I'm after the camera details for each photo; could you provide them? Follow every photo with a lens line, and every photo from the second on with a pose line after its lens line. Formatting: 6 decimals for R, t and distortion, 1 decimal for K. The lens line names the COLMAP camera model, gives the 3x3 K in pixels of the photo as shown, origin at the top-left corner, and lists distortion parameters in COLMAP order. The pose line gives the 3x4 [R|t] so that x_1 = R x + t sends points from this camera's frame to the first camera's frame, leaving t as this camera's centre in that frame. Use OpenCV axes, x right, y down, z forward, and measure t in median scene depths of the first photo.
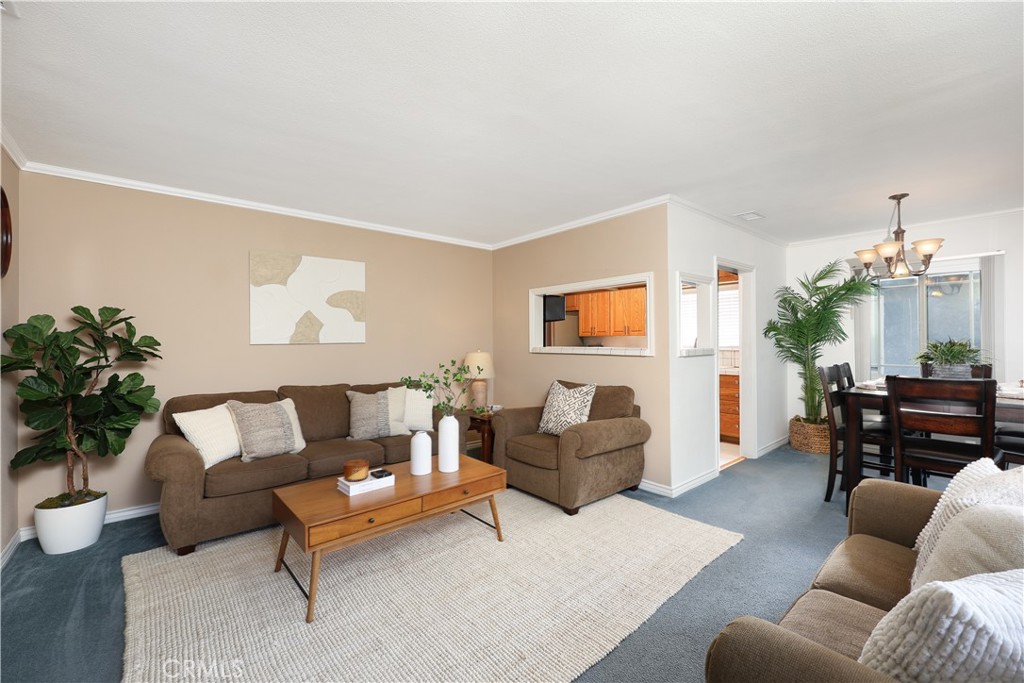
lens RADIAL K [[407.4, 0, 490.0], [0, 407.4, 342.9], [0, 0, 1]] dist [0.002215, 0.000627]
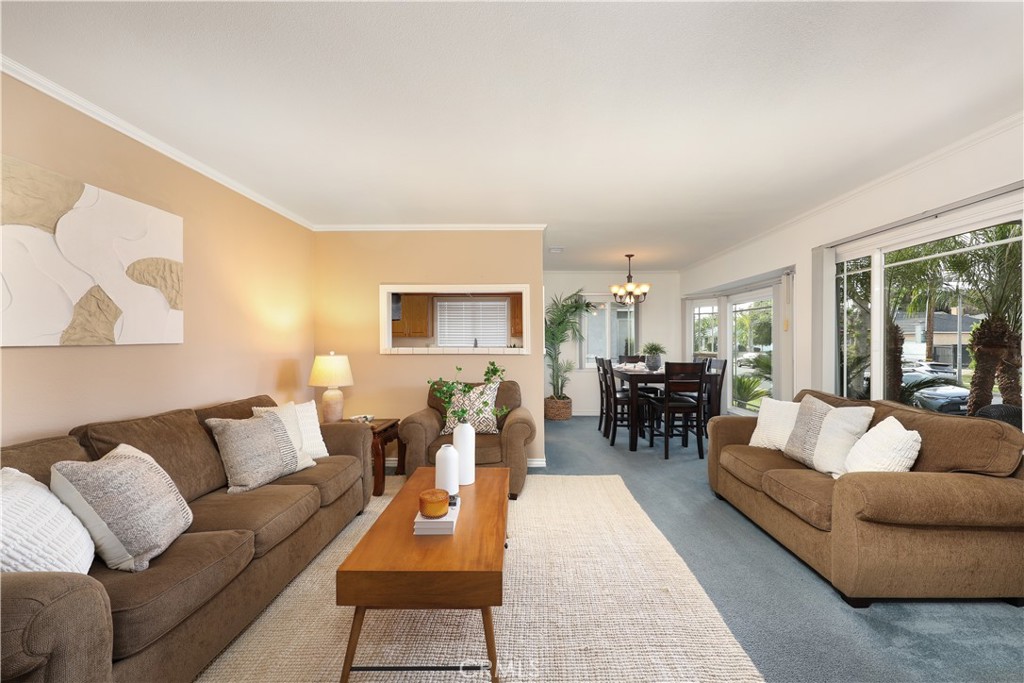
lens RADIAL K [[407.4, 0, 518.0], [0, 407.4, 344.2], [0, 0, 1]] dist [0.002215, 0.000627]
pose [[0.663685, -0.001373, 0.748011, -0.472810], [0.000633, 0.999999, 0.001274, 0.000479], [-0.748012, -0.000372, 0.663685, 0.202167]]
